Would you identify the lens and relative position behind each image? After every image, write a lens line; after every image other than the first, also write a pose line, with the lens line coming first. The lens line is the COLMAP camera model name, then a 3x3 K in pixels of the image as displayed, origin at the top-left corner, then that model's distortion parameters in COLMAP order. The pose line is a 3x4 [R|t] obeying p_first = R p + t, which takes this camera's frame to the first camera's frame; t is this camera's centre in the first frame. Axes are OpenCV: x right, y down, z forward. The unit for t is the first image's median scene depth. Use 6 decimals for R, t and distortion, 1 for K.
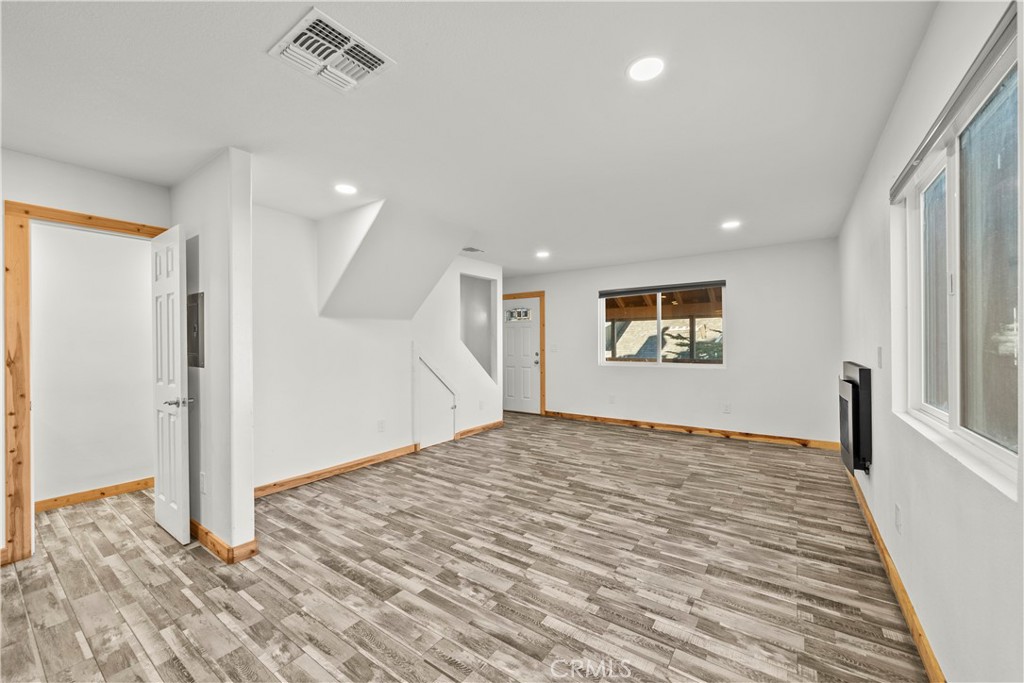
lens RADIAL K [[426.5, 0, 512.5], [0, 426.5, 342.7], [0, 0, 1]] dist [-0.002387, -0.000155]
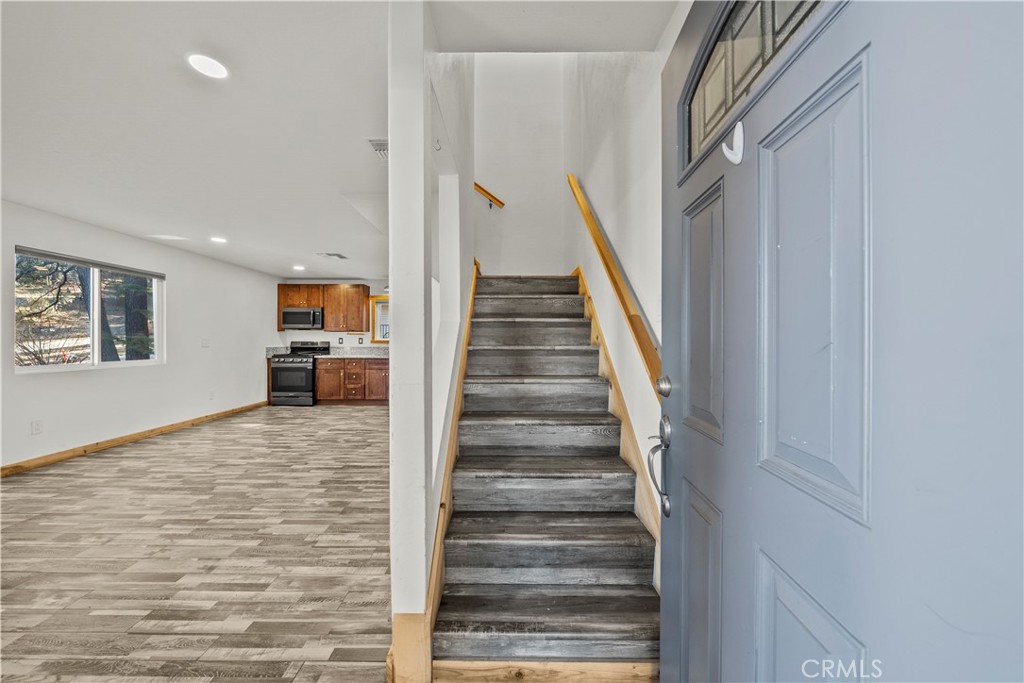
lens RADIAL K [[399.5, 0, 512.5], [0, 399.5, 337.8], [0, 0, 1]] dist [0.001063, 0.000076]
pose [[-0.837866, 0.001699, -0.545874, 0.064967], [0.001441, 0.999999, 0.000901, 0.015066], [0.545875, -0.000032, -0.837867, 2.054291]]
